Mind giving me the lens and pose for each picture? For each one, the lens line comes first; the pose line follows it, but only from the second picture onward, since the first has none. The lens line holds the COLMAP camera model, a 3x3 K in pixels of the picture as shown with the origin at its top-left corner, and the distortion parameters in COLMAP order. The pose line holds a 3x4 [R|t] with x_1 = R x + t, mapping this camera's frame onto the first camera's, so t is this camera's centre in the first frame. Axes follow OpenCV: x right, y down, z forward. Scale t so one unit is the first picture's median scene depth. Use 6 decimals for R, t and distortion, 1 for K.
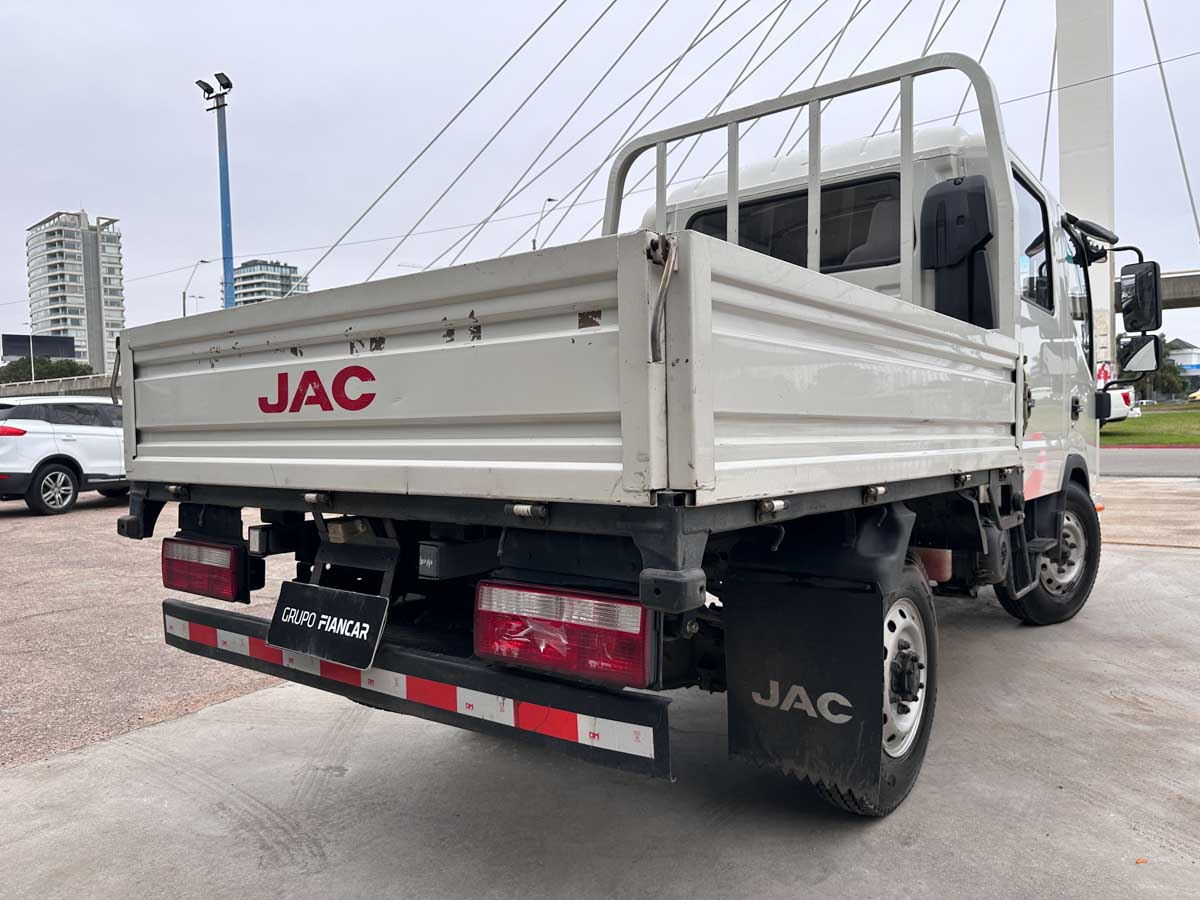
lens RADIAL K [[843.8, 0, 609.3], [0, 843.8, 435.4], [0, 0, 1]] dist [0.043657, -0.046133]
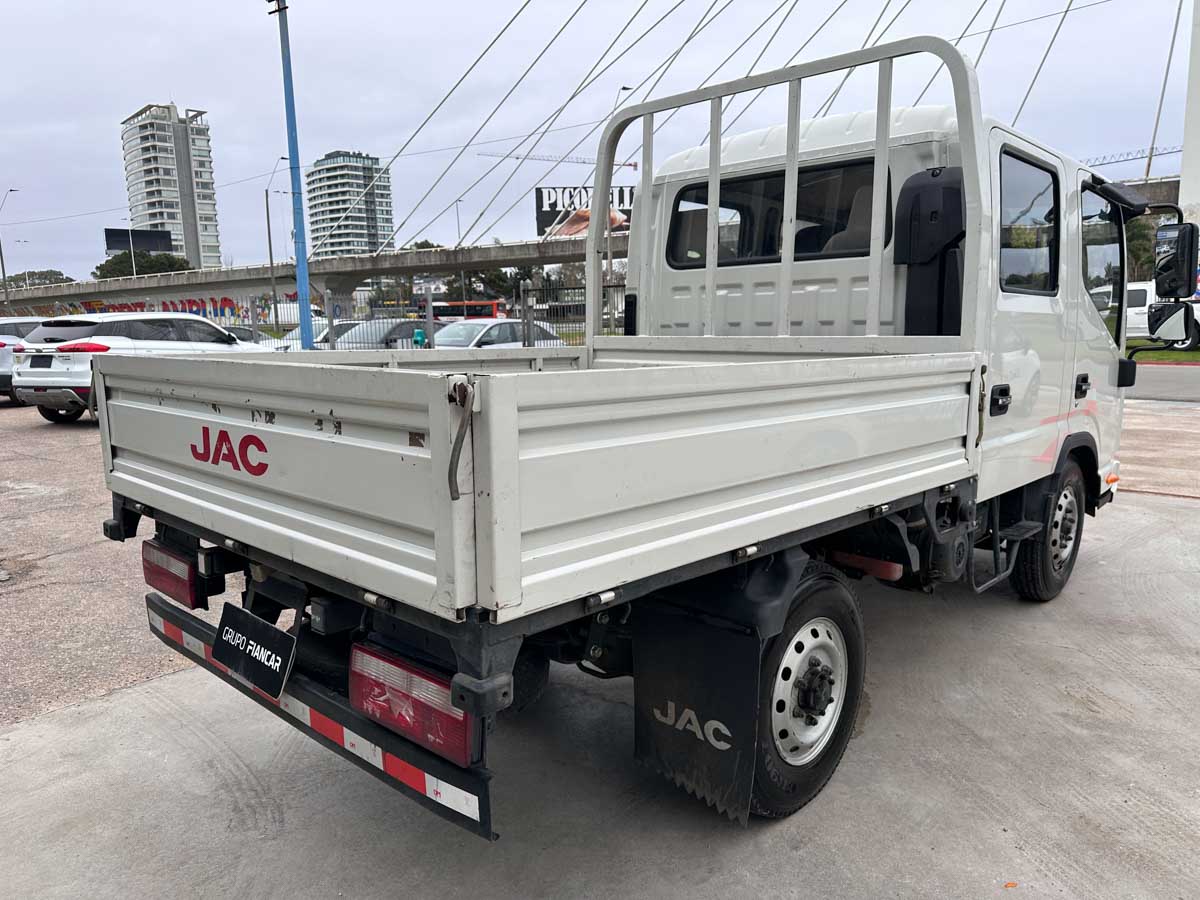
lens RADIAL K [[843.8, 0, 603.1], [0, 843.8, 440.8], [0, 0, 1]] dist [0.043657, -0.046133]
pose [[0.994843, 0.022273, -0.098951, 0.188513], [-0.009269, 0.991472, 0.129989, -0.163290], [0.101003, -0.128401, 0.986566, -0.025899]]
